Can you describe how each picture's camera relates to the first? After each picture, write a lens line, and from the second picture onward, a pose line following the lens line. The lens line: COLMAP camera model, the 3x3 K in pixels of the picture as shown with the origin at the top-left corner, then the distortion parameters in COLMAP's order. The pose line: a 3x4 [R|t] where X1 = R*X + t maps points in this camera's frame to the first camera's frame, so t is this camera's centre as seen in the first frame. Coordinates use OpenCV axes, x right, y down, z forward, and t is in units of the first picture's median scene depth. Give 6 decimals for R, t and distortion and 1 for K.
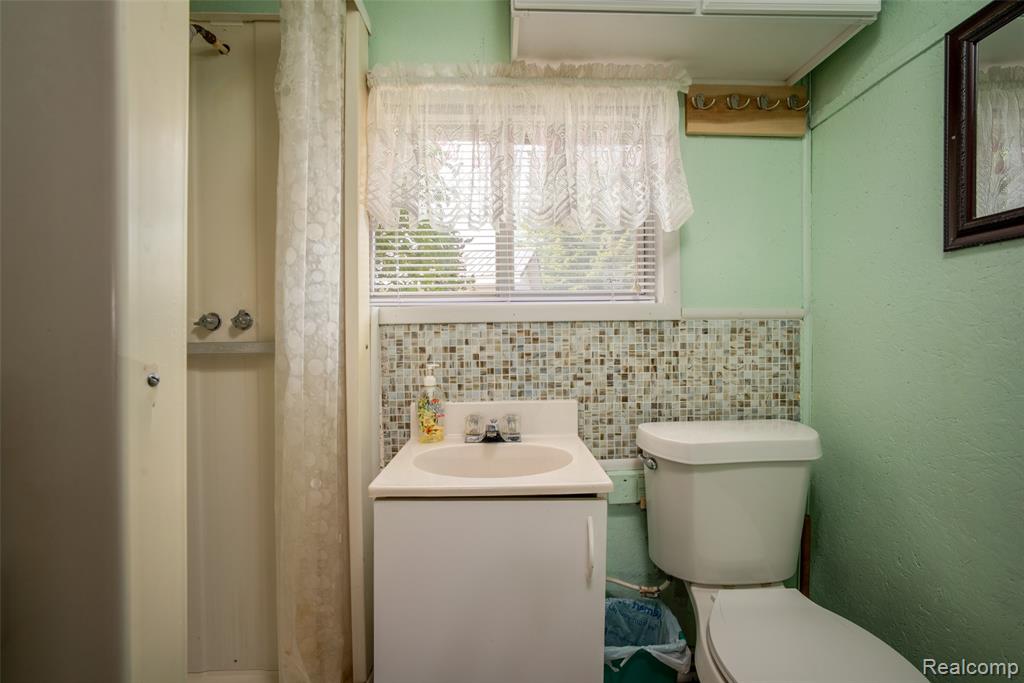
lens RADIAL K [[452.5, 0, 512.0], [0, 452.5, 341.5], [0, 0, 1]] dist [-0.002705, -0.000104]
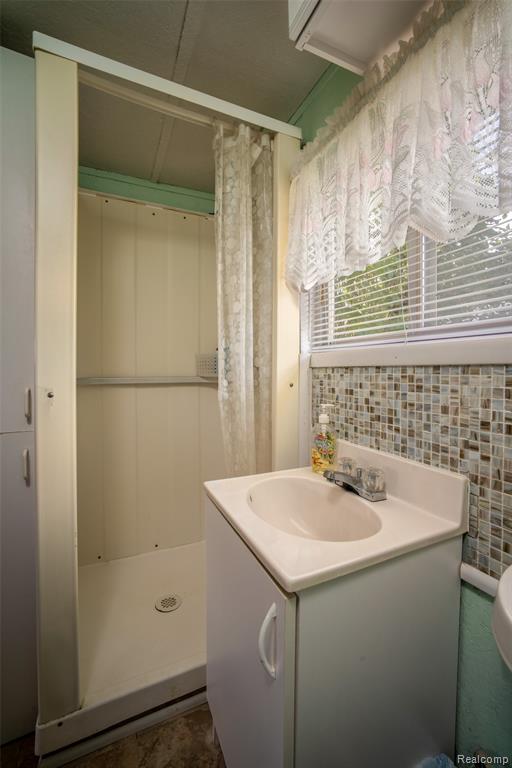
lens RADIAL K [[330.4, 0, 256.0], [0, 330.4, 384.0], [0, 0, 1]] dist [0.000754, 0.010206]
pose [[0.411822, 0.051893, -0.909785, 0.468013], [-0.025584, 0.998642, 0.045380, -0.029731], [0.910905, 0.004587, 0.412591, 0.488739]]
